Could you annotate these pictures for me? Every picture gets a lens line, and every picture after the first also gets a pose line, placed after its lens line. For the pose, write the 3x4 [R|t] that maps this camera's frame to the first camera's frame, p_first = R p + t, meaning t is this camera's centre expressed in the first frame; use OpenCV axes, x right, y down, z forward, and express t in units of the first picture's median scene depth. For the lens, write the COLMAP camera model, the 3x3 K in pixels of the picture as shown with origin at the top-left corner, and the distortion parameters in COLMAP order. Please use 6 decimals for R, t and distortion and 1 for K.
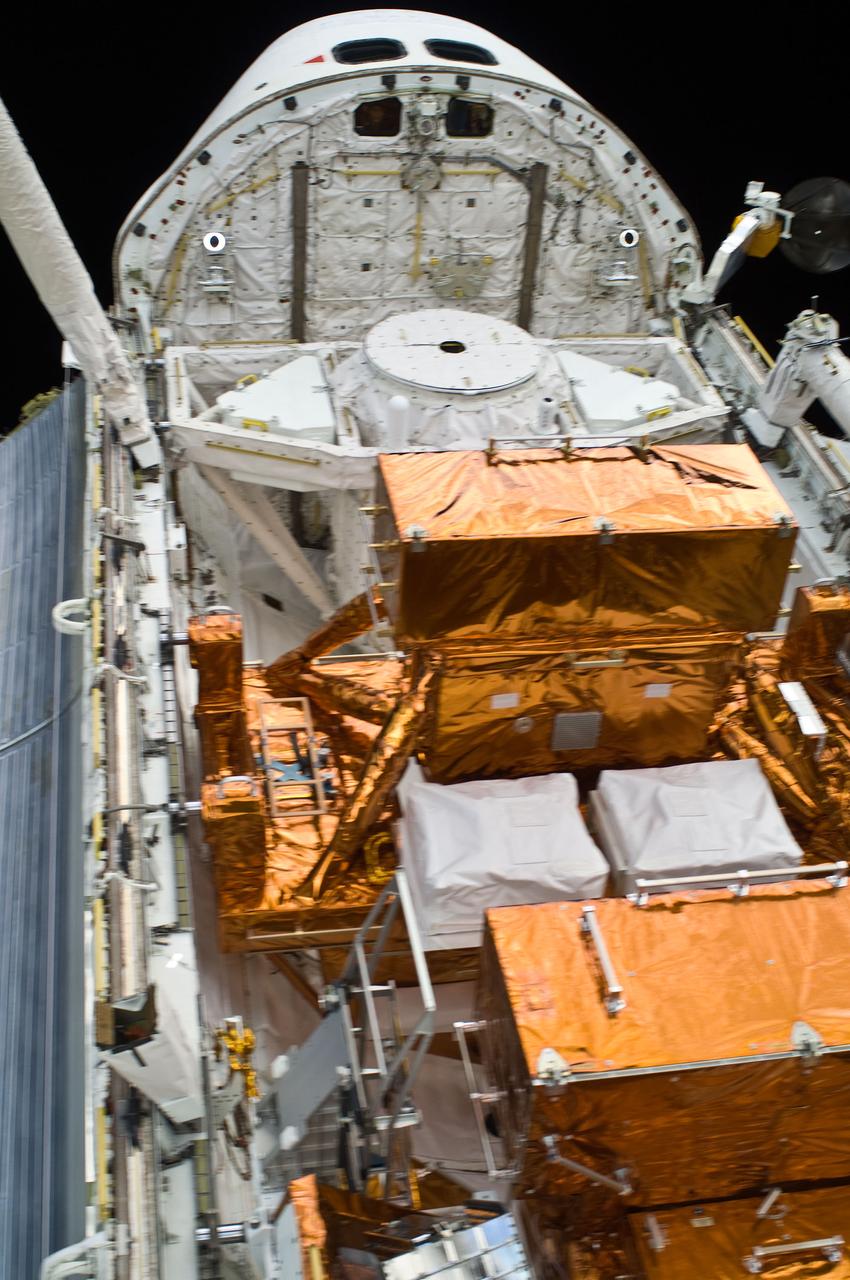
lens RADIAL K [[1616.7, 0, 425.0], [0, 1616.7, 640.0], [0, 0, 1]] dist [-0.083974, 0.004628]
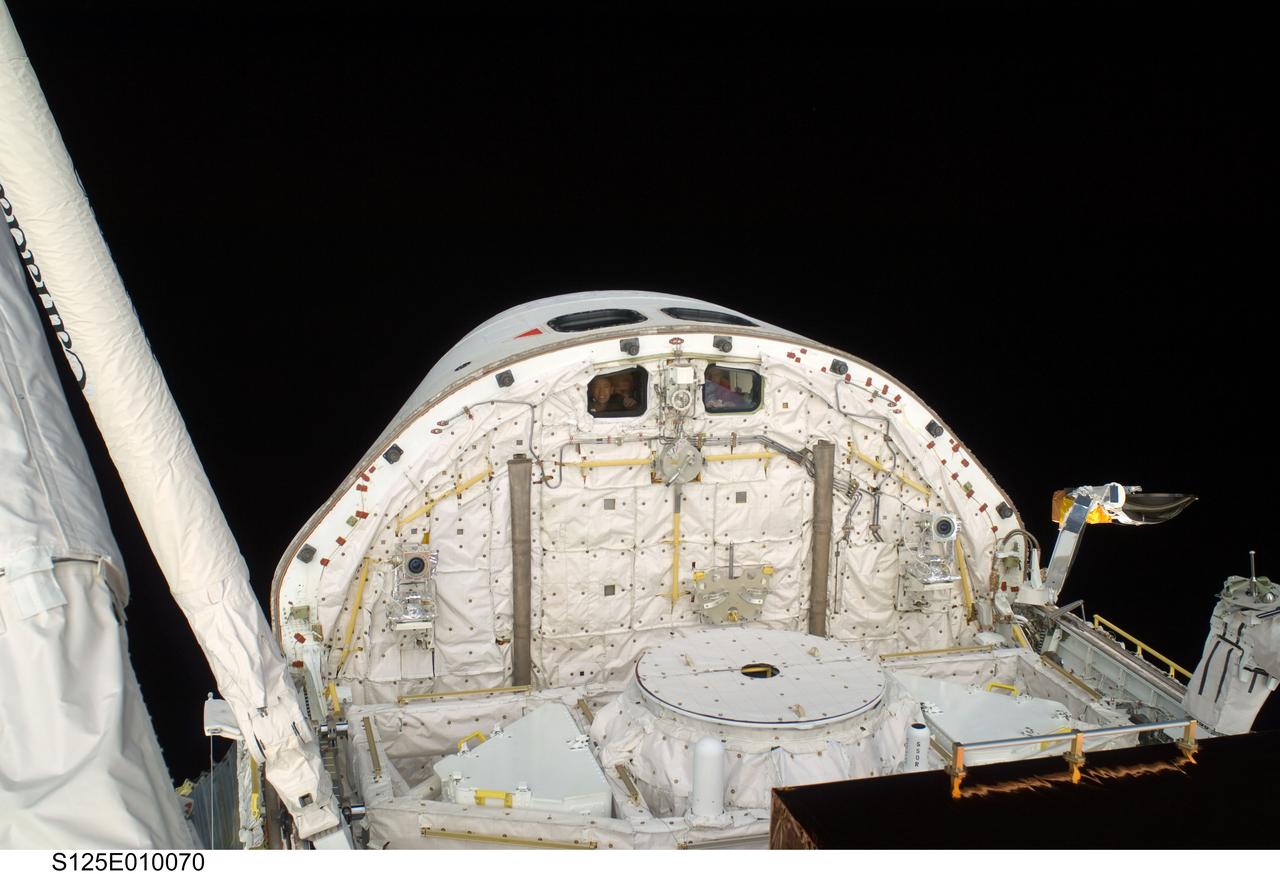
lens RADIAL K [[1525.5, 0, 640.0], [0, 1525.5, 437.0], [0, 0, 1]] dist [-0.101554, 0.028543]
pose [[0.994047, -0.061597, 0.089867, -0.083909], [0.092351, 0.914008, -0.395044, -0.014892], [-0.057805, 0.400992, 0.914256, 0.327250]]
